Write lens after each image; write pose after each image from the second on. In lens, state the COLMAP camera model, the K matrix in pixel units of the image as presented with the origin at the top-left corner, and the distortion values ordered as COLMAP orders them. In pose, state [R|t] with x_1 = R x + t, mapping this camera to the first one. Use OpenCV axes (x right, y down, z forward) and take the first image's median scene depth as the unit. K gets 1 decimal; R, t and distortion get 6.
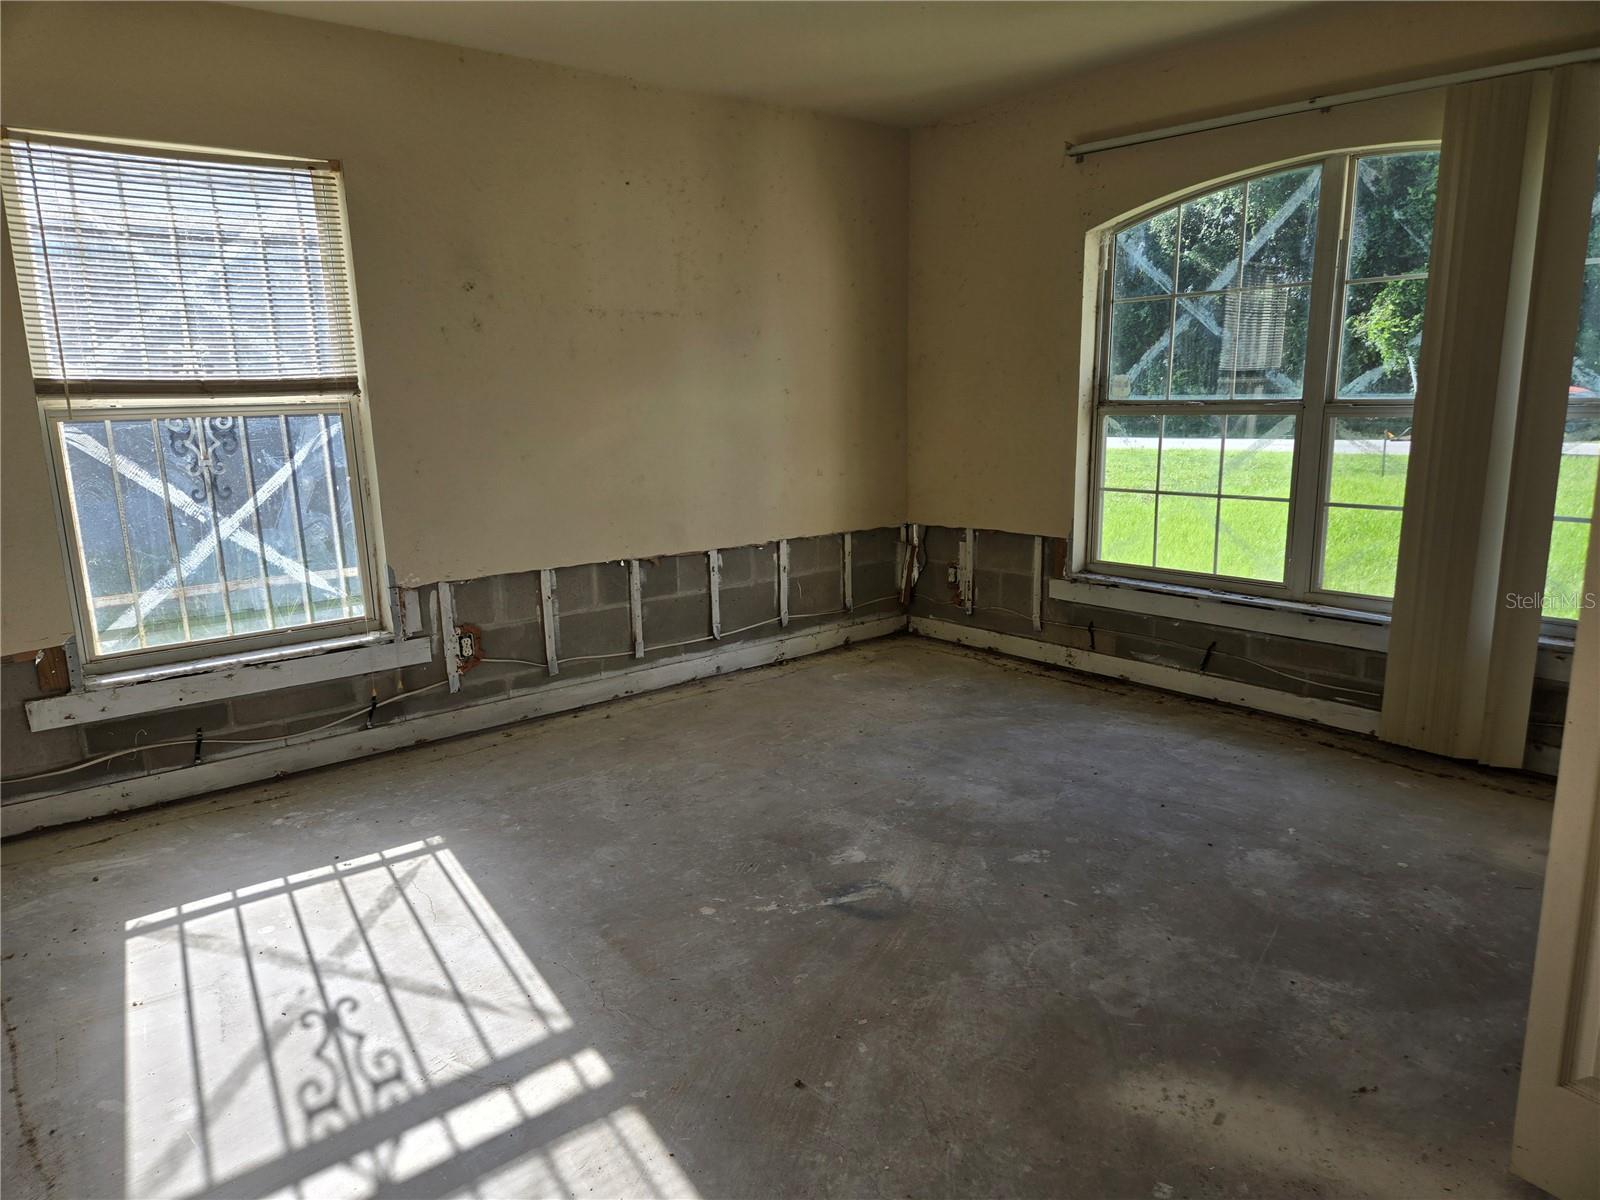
lens RADIAL K [[1061.5, 0, 792.9], [0, 1061.5, 609.5], [0, 0, 1]] dist [0.098356, -0.087120]
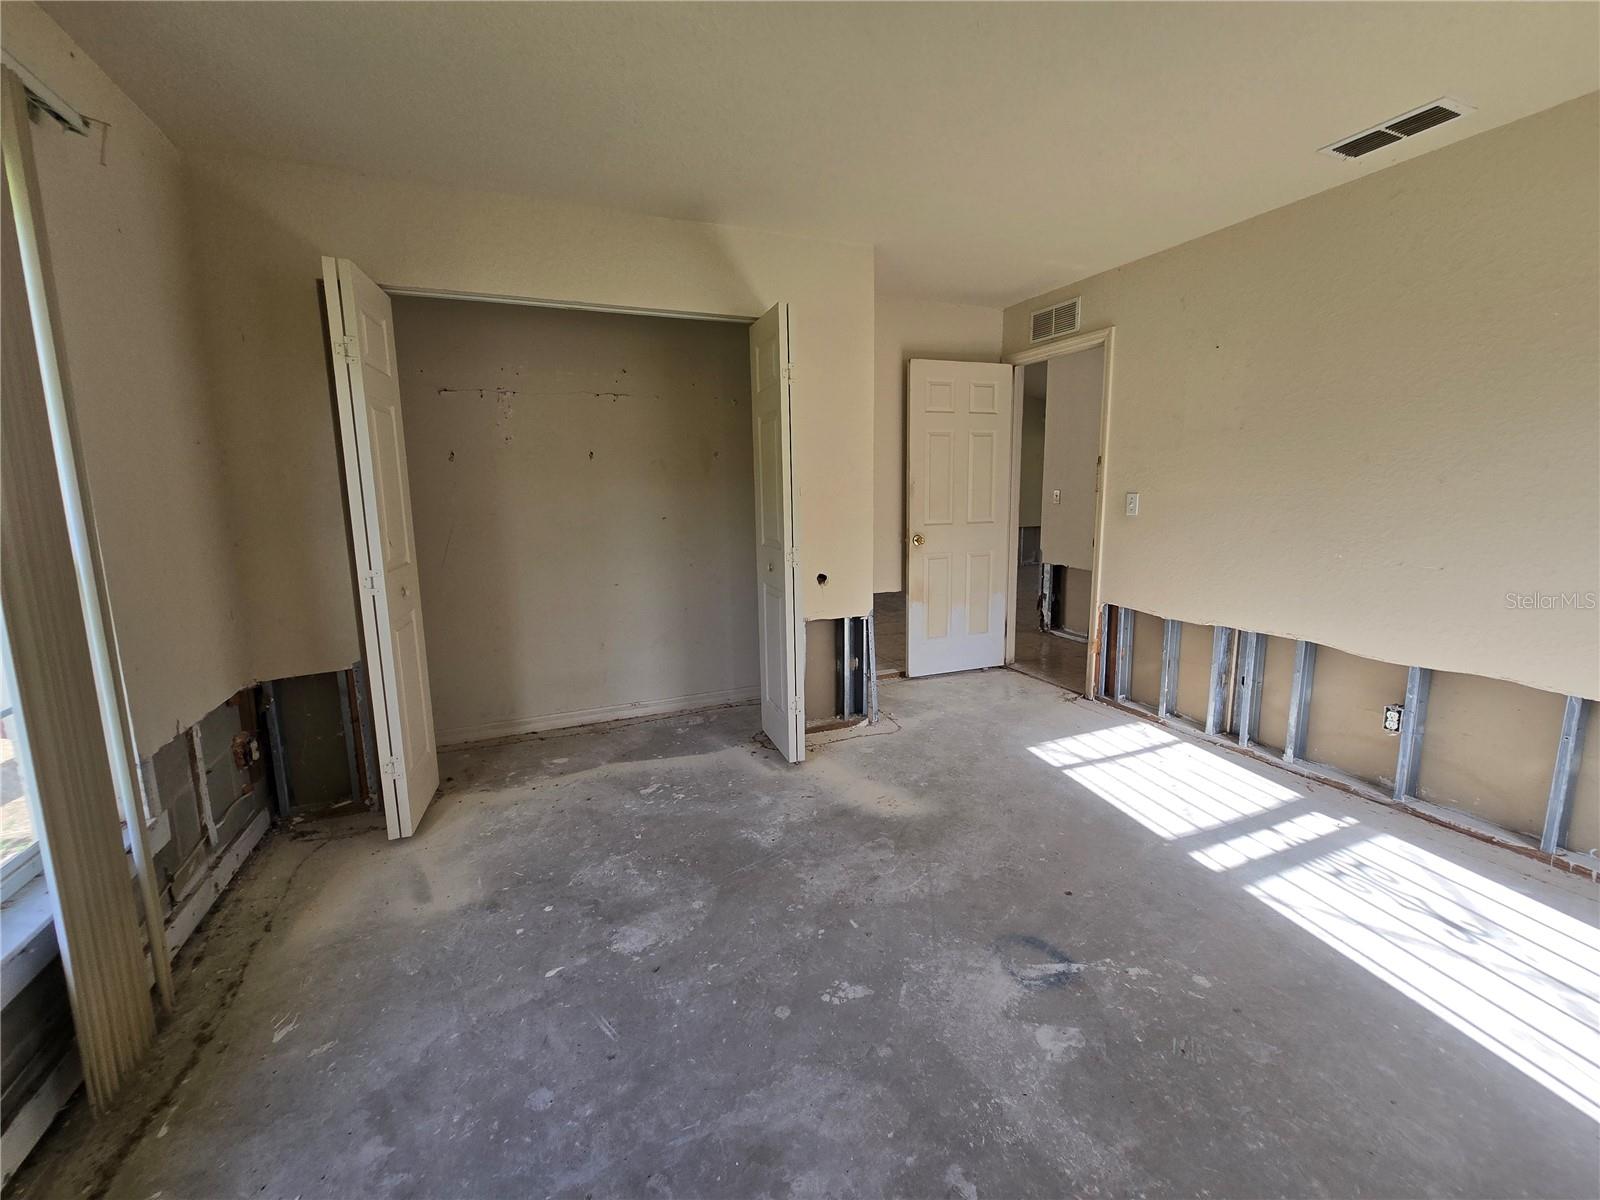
lens RADIAL K [[655.5, 0, 805.7], [0, 655.5, 588.2], [0, 0, 1]] dist [0.003102, 0.000793]
pose [[-0.959420, -0.010135, 0.281798, 0.081876], [0.090082, 0.935970, 0.340360, -0.236322], [-0.267204, 0.351933, -0.897076, 1.133704]]
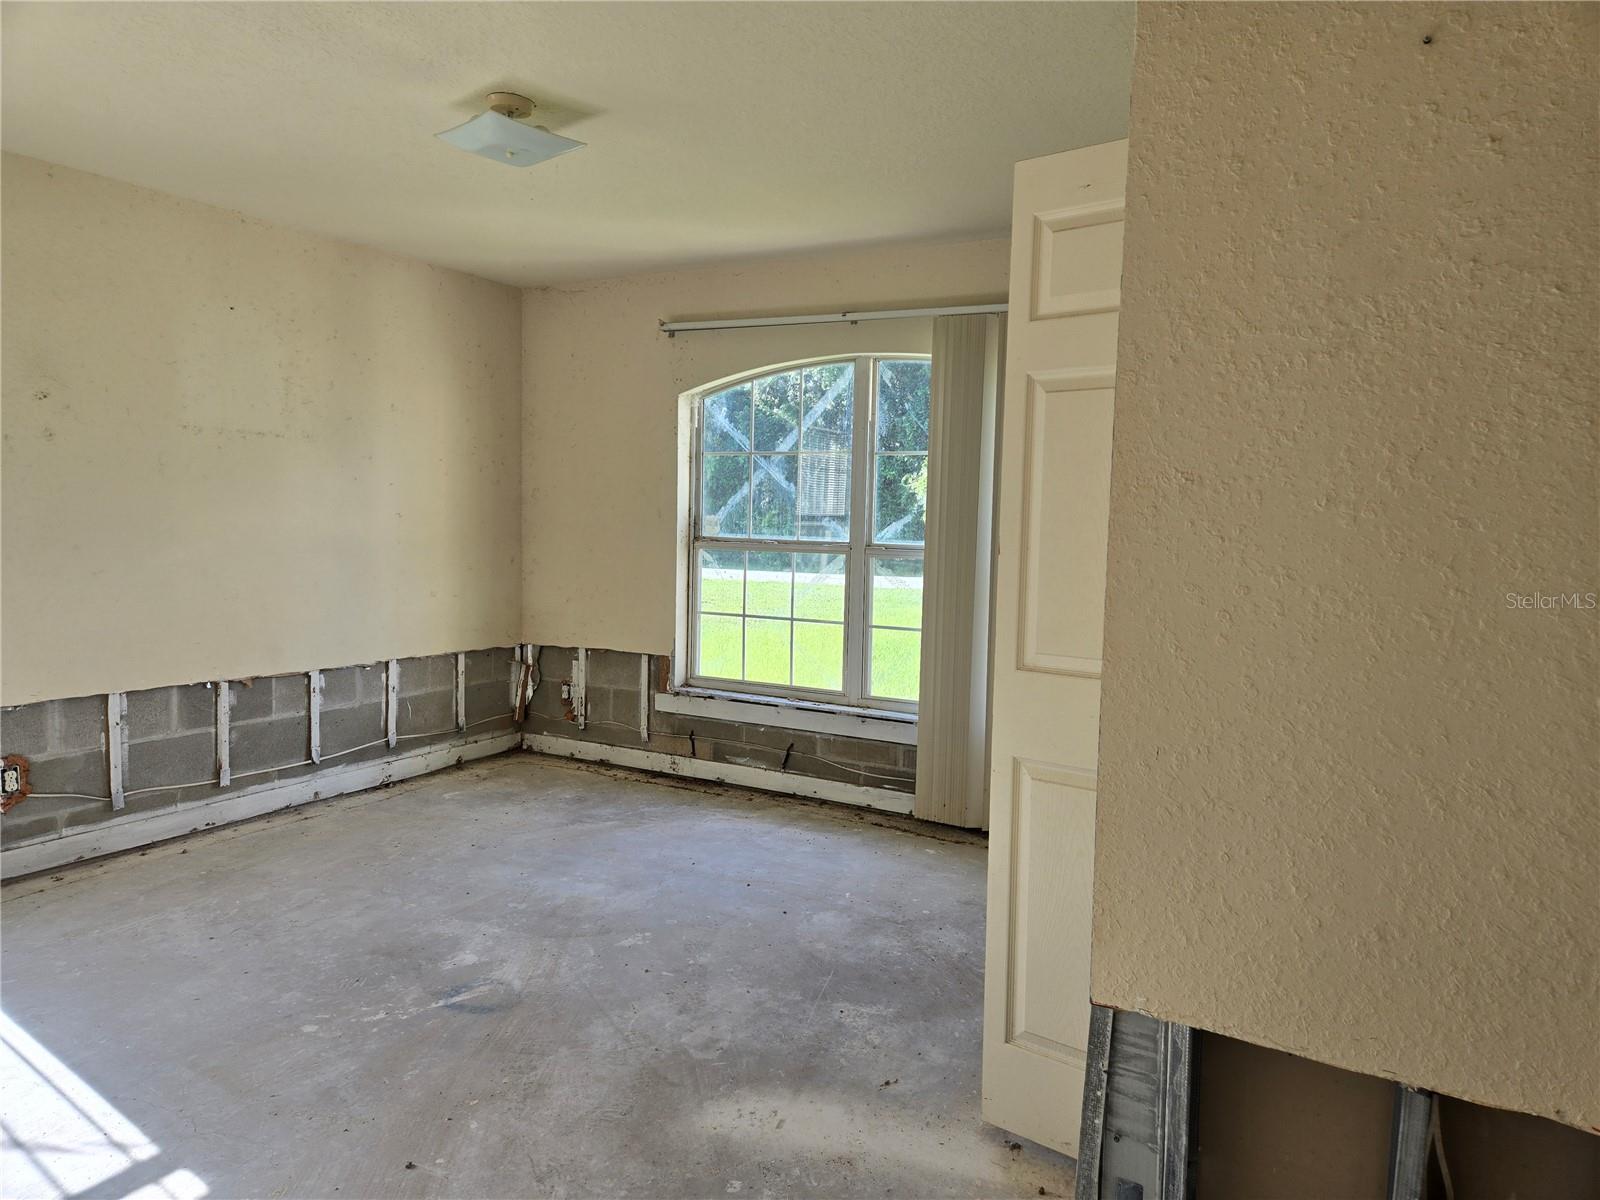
lens RADIAL K [[1060.3, 0, 799.6], [0, 1060.3, 587.2], [0, 0, 1]] dist [0.094419, -0.083686]
pose [[0.935170, 0.017098, 0.353786, -0.013288], [0.032329, 0.990545, -0.133328, 0.018748], [-0.352720, 0.136122, 0.925775, -0.108864]]
